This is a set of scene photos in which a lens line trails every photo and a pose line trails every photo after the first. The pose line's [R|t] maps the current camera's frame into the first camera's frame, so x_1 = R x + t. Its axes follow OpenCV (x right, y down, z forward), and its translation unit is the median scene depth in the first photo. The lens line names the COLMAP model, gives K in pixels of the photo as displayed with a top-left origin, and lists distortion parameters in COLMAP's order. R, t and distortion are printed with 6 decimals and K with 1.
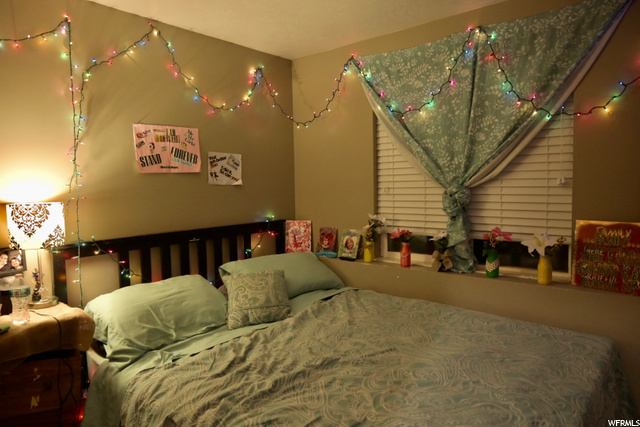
lens RADIAL K [[440.6, 0, 319.8], [0, 440.6, 212.7], [0, 0, 1]] dist [-0.002730, -0.000625]
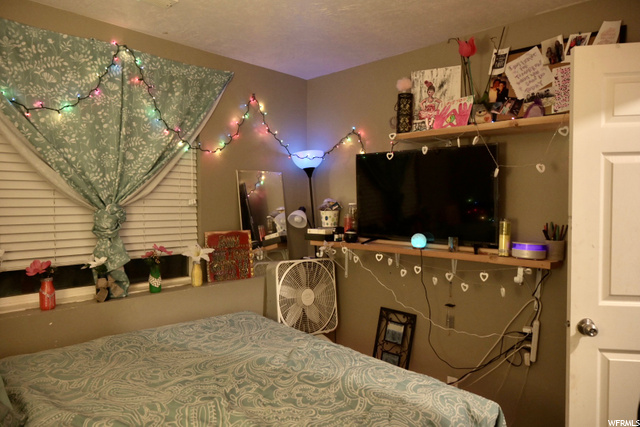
lens RADIAL K [[440.6, 0, 319.9], [0, 440.6, 213.8], [0, 0, 1]] dist [-0.002730, -0.000625]
pose [[0.020994, -0.002062, 0.999777, -0.617737], [0.069957, 0.997550, 0.000588, -0.011982], [-0.997329, 0.069929, 0.021087, 0.554783]]
